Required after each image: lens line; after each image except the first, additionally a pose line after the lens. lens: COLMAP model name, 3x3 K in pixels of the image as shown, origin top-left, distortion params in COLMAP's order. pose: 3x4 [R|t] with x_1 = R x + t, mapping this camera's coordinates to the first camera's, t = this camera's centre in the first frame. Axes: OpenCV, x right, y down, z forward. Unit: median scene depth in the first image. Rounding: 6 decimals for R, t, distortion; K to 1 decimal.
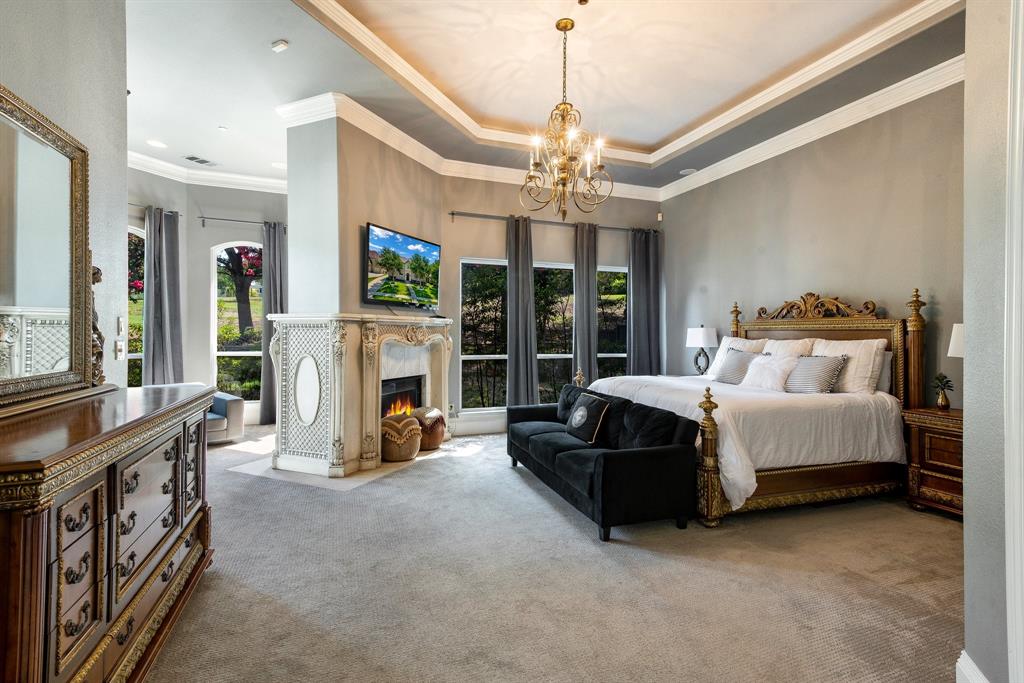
lens RADIAL K [[464.0, 0, 516.8], [0, 464.0, 339.5], [0, 0, 1]] dist [0.002398, 0.000168]
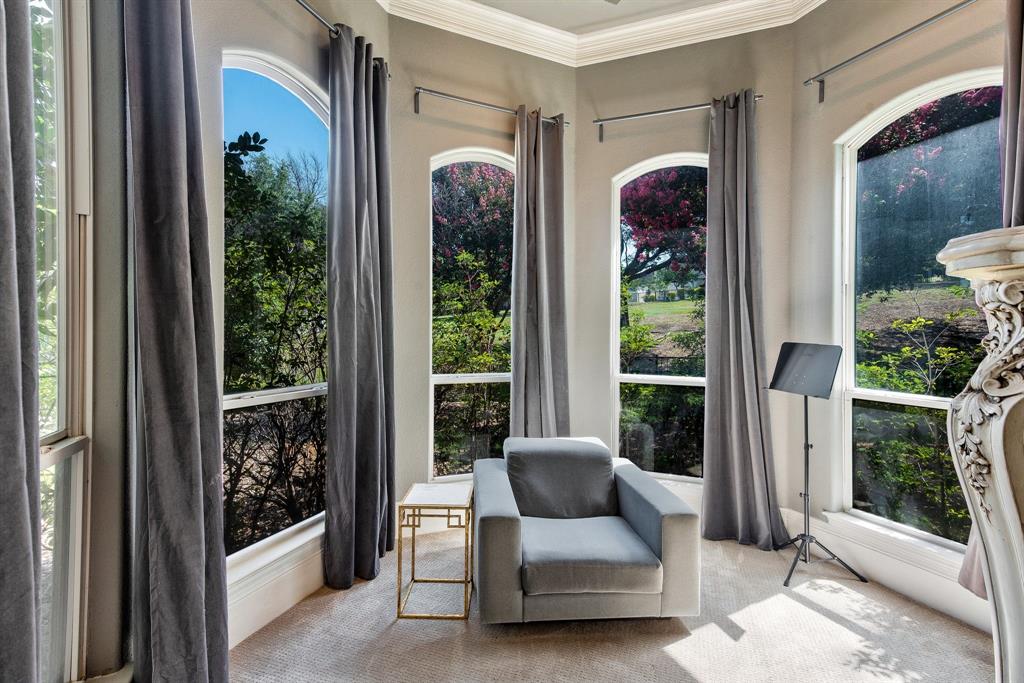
lens RADIAL K [[464.0, 0, 516.8], [0, 464.0, 339.5], [0, 0, 1]] dist [0.002398, 0.000168]
pose [[0.745528, -0.000325, -0.666475, -0.403538], [-0.006352, 0.999951, -0.007593, -0.008679], [0.666445, 0.009894, 0.745489, 0.556225]]
